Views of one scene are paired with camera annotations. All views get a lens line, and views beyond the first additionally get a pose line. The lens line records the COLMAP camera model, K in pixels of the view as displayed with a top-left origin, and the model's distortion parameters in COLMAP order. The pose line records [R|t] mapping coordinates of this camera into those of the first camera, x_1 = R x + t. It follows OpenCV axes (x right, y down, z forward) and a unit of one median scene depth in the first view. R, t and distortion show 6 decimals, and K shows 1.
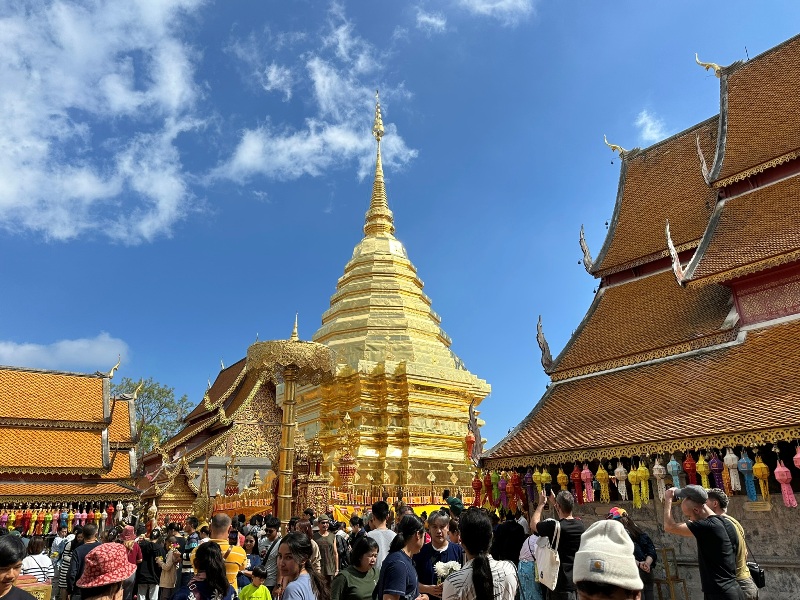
lens RADIAL K [[570.3, 0, 400.0], [0, 570.3, 300.0], [0, 0, 1]] dist [-0.000432, -0.000258]
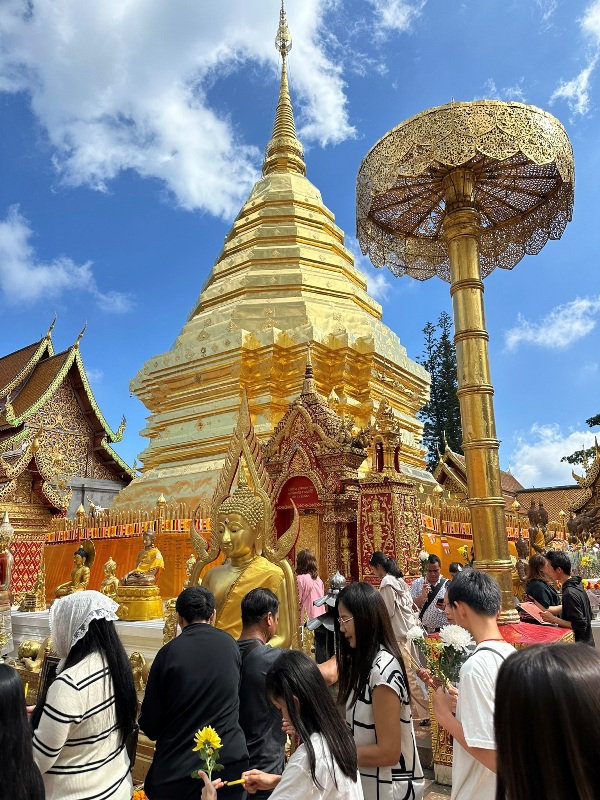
lens RADIAL K [[560.0, 0, 300.0], [0, 560.0, 400.0], [0, 0, 1]] dist [0.089711, -0.124340]
pose [[0.957969, 0.092059, 0.271699, -0.238572], [-0.116197, 0.990458, 0.074101, 0.140107], [-0.262285, -0.102557, 0.959525, 0.354259]]
